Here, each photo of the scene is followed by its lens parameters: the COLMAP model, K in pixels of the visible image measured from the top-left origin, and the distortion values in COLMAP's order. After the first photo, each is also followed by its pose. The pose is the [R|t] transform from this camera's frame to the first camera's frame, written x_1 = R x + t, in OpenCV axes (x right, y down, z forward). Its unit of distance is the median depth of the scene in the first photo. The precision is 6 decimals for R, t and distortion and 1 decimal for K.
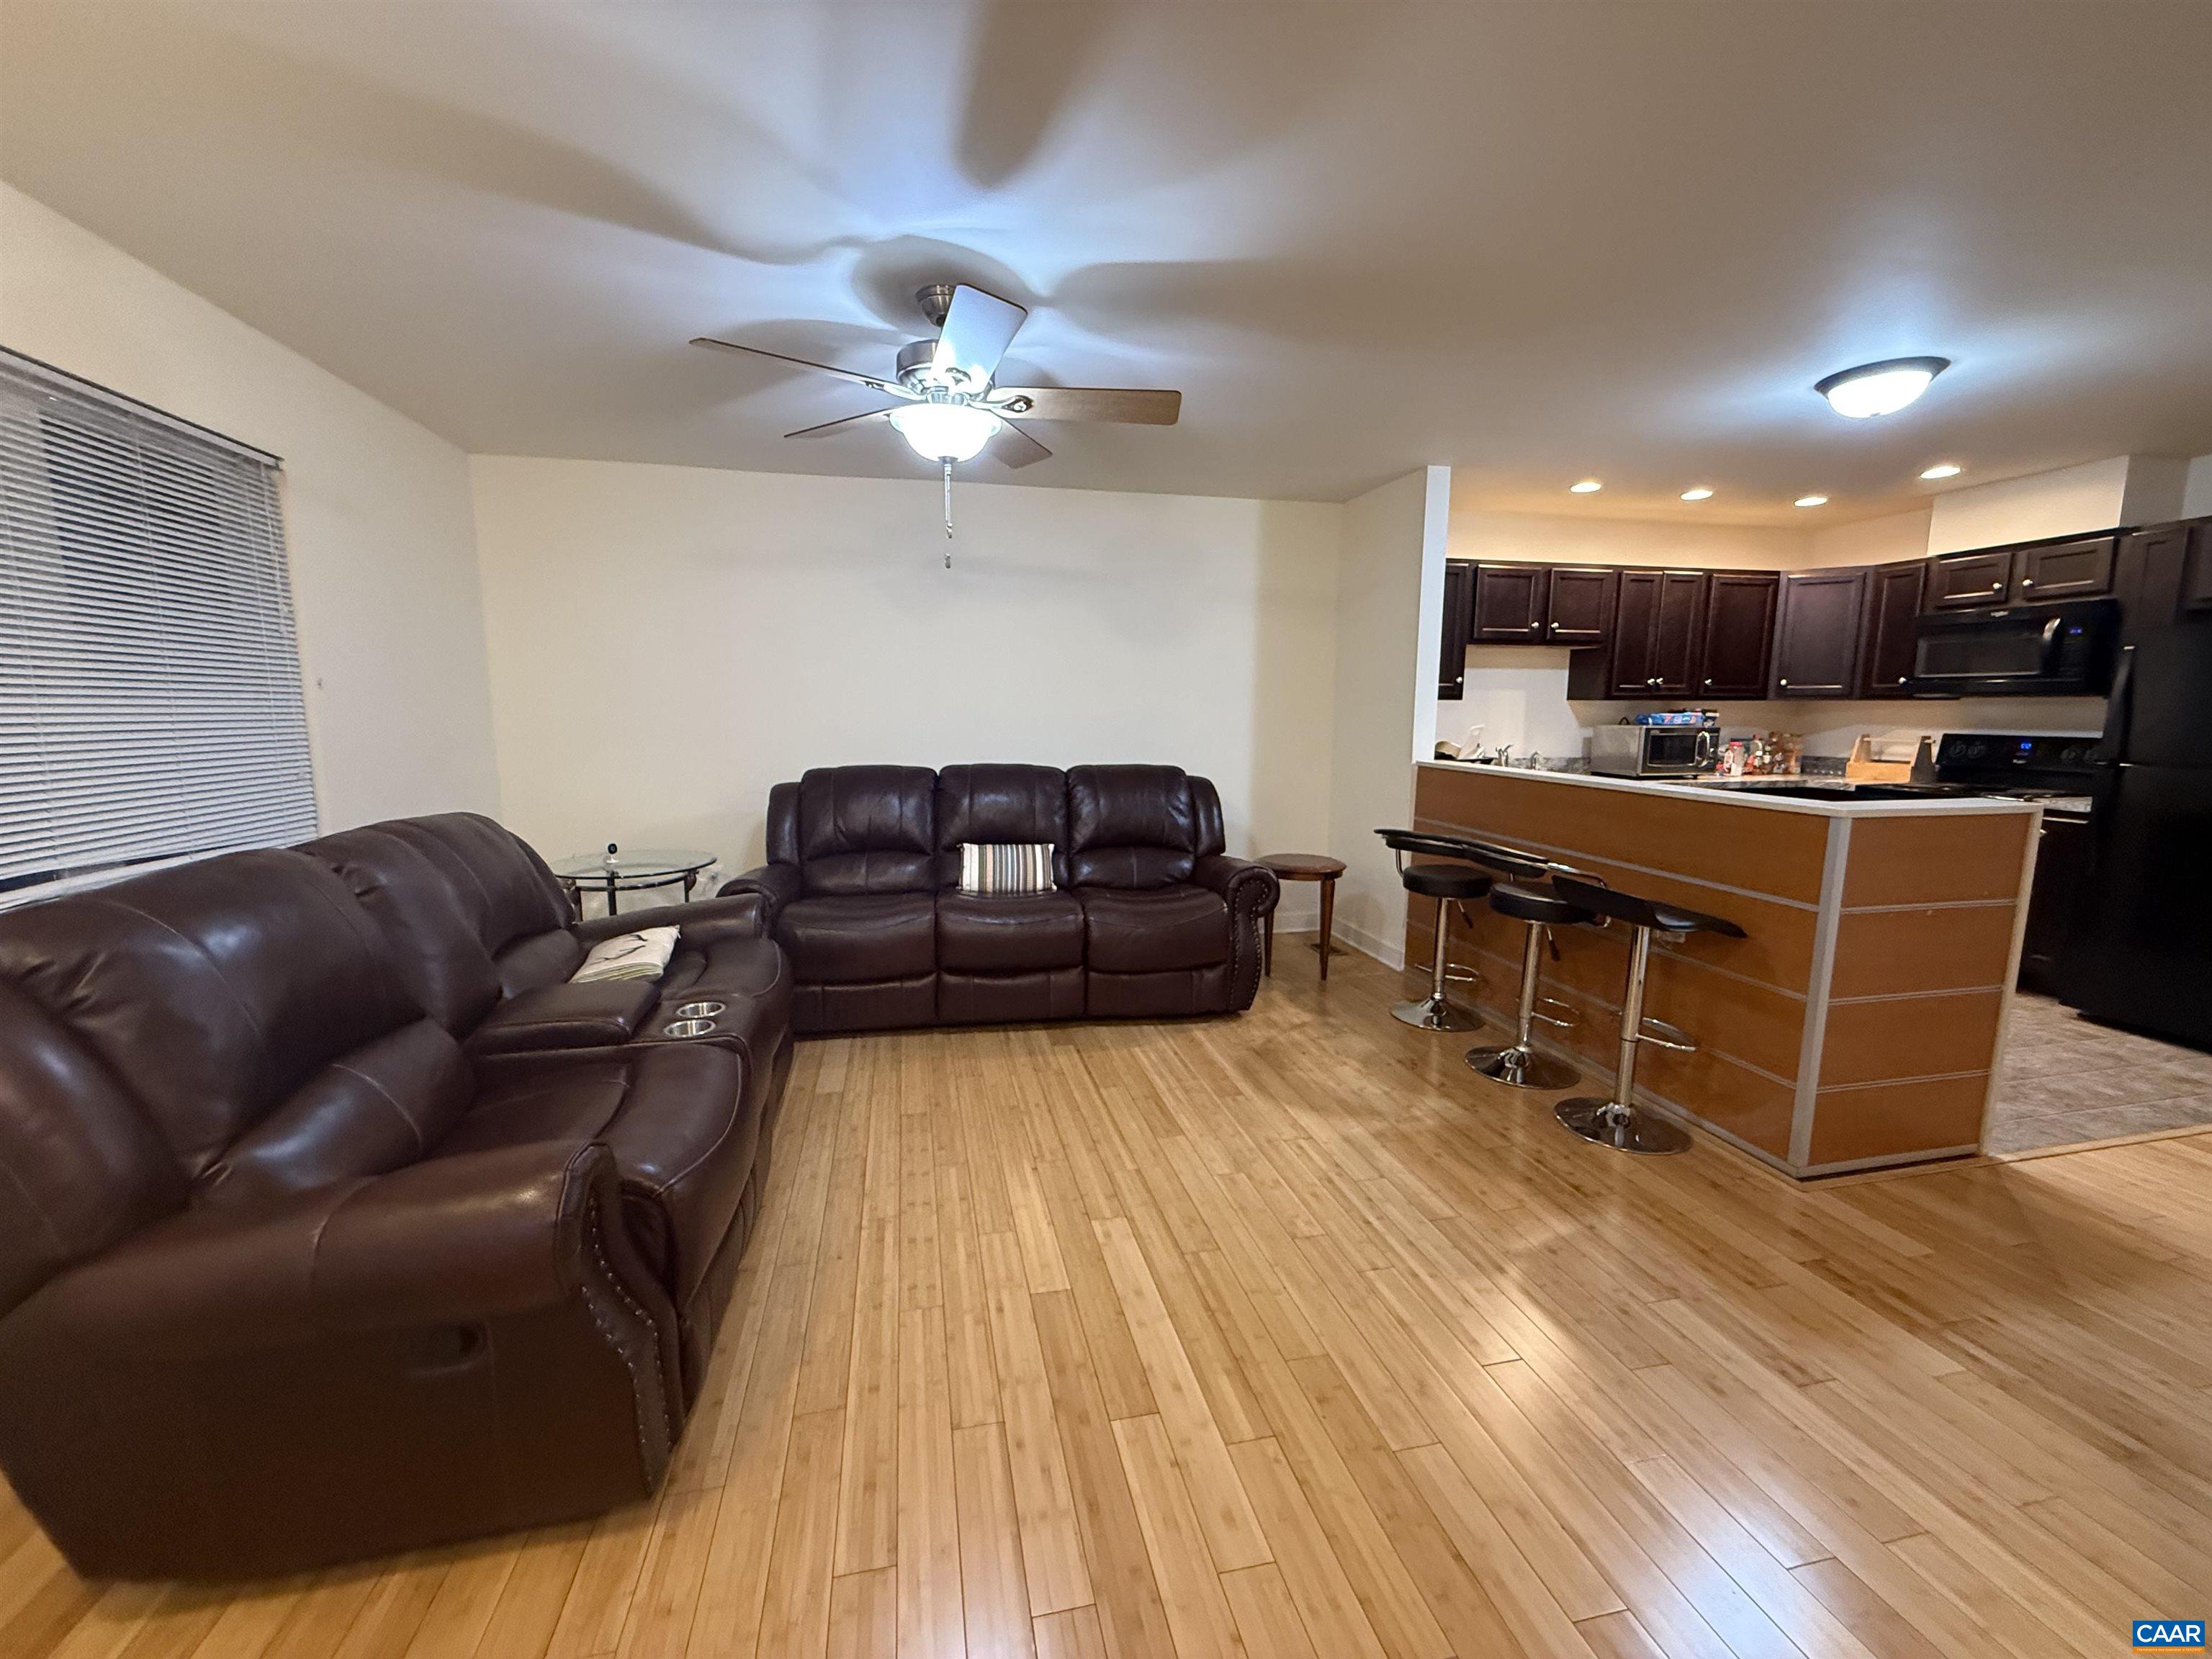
lens RADIAL K [[880.6, 0, 1105.8], [0, 880.6, 832.6], [0, 0, 1]] dist [0.000569, -0.000162]
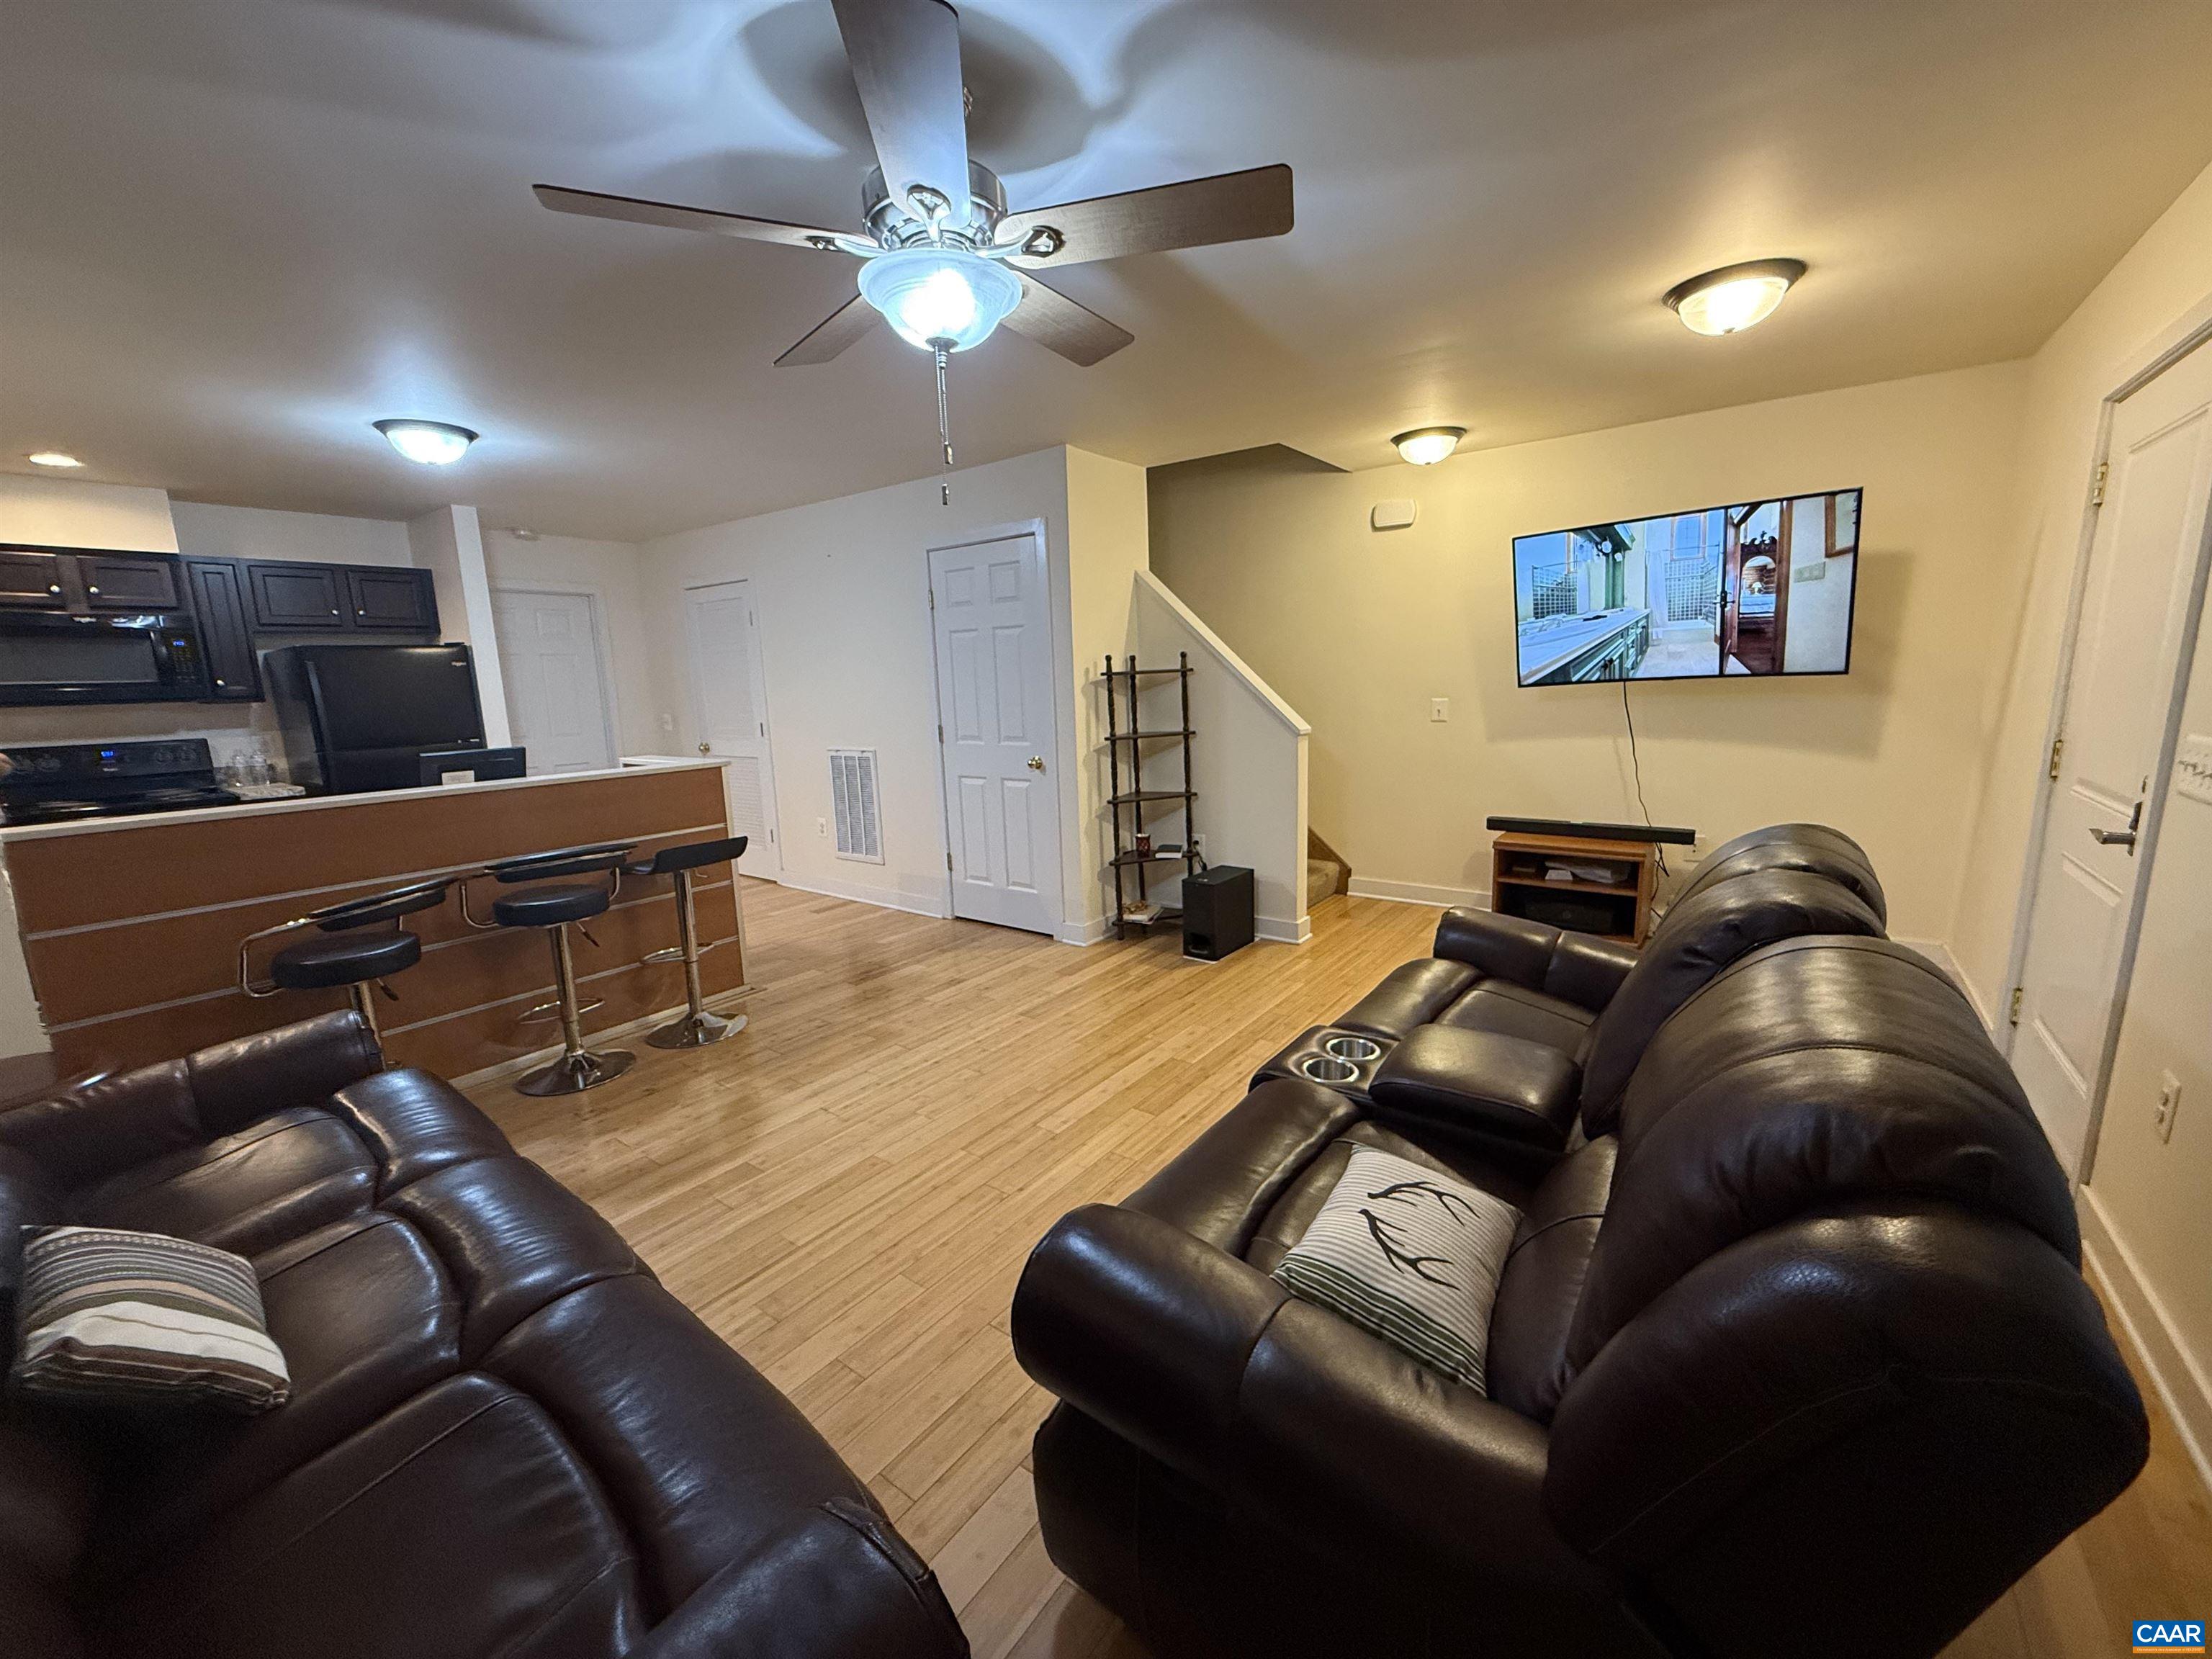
lens RADIAL K [[880.6, 0, 1099.7], [0, 880.6, 829.9], [0, 0, 1]] dist [0.000569, -0.000162]
pose [[-0.651244, -0.114200, 0.750226, -0.562697], [0.136911, 0.954708, 0.264174, -0.157387], [-0.746416, 0.274756, -0.606113, 0.989511]]
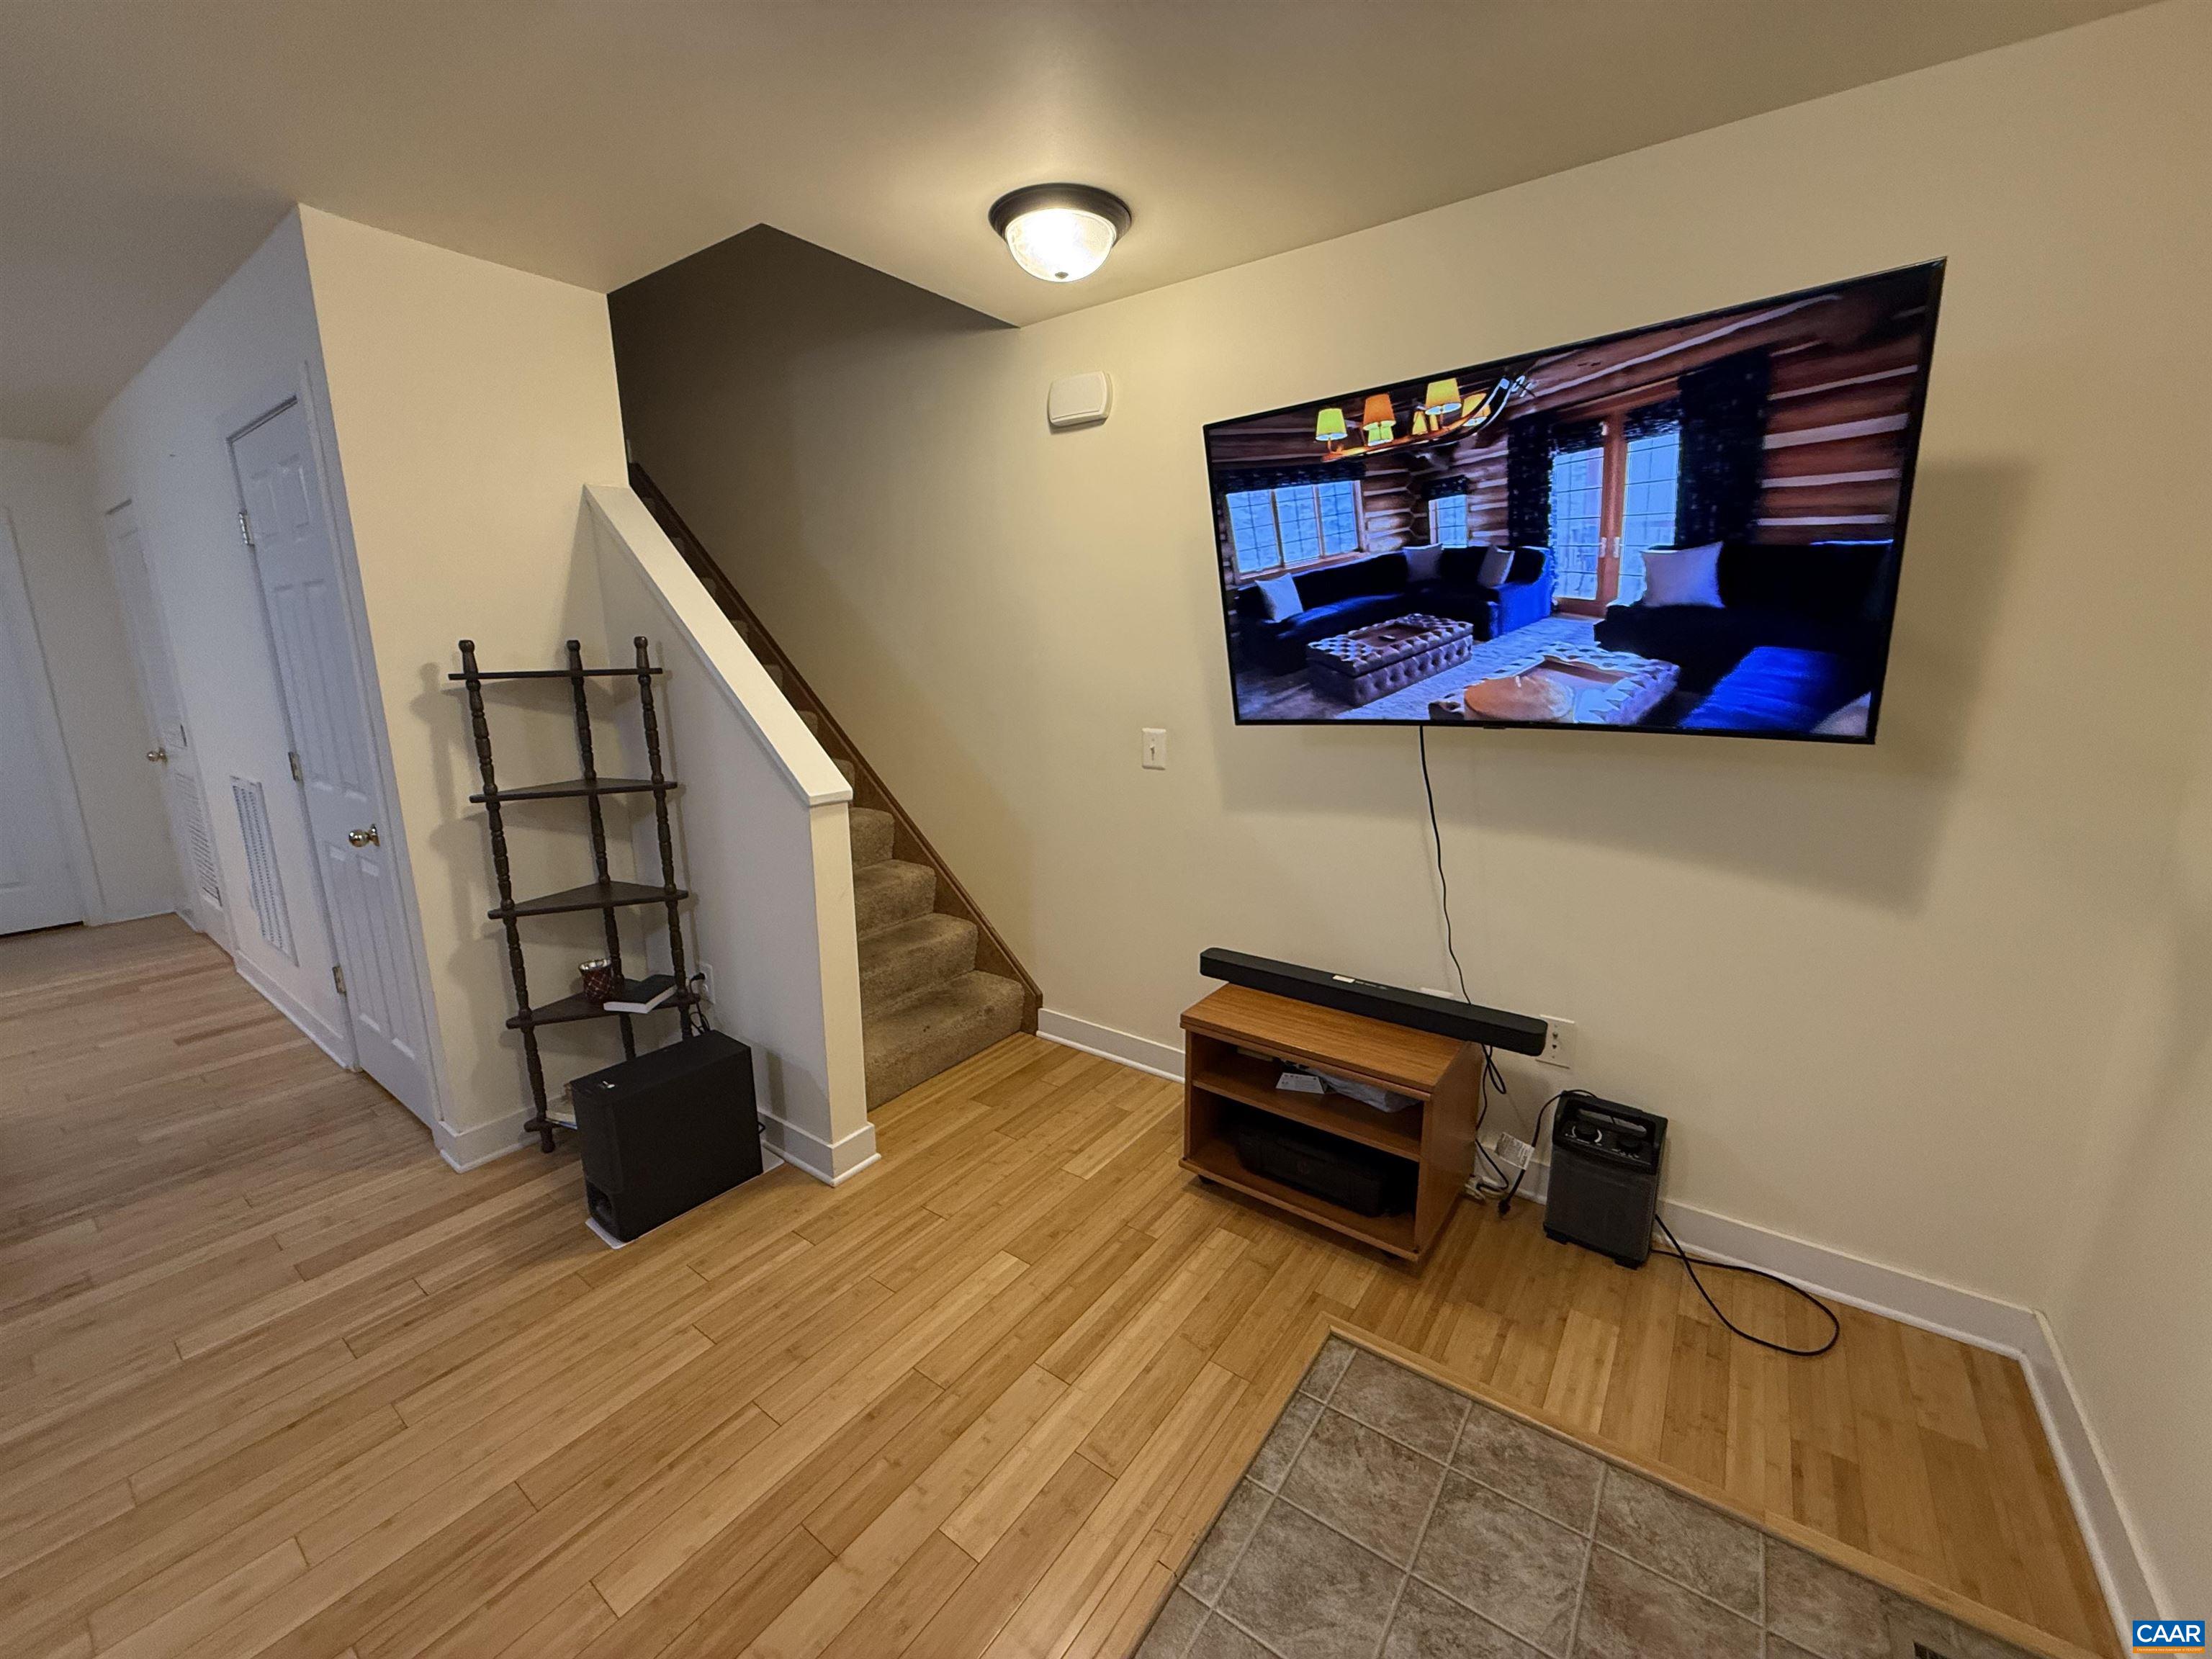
lens RADIAL K [[880.6, 0, 1100.4], [0, 880.6, 829.0], [0, 0, 1]] dist [0.000569, -0.000162]
pose [[-0.656376, -0.156335, 0.738058, -0.423356], [0.111006, 0.947633, 0.299447, -0.075742], [-0.746223, 0.278479, -0.604649, 0.259312]]
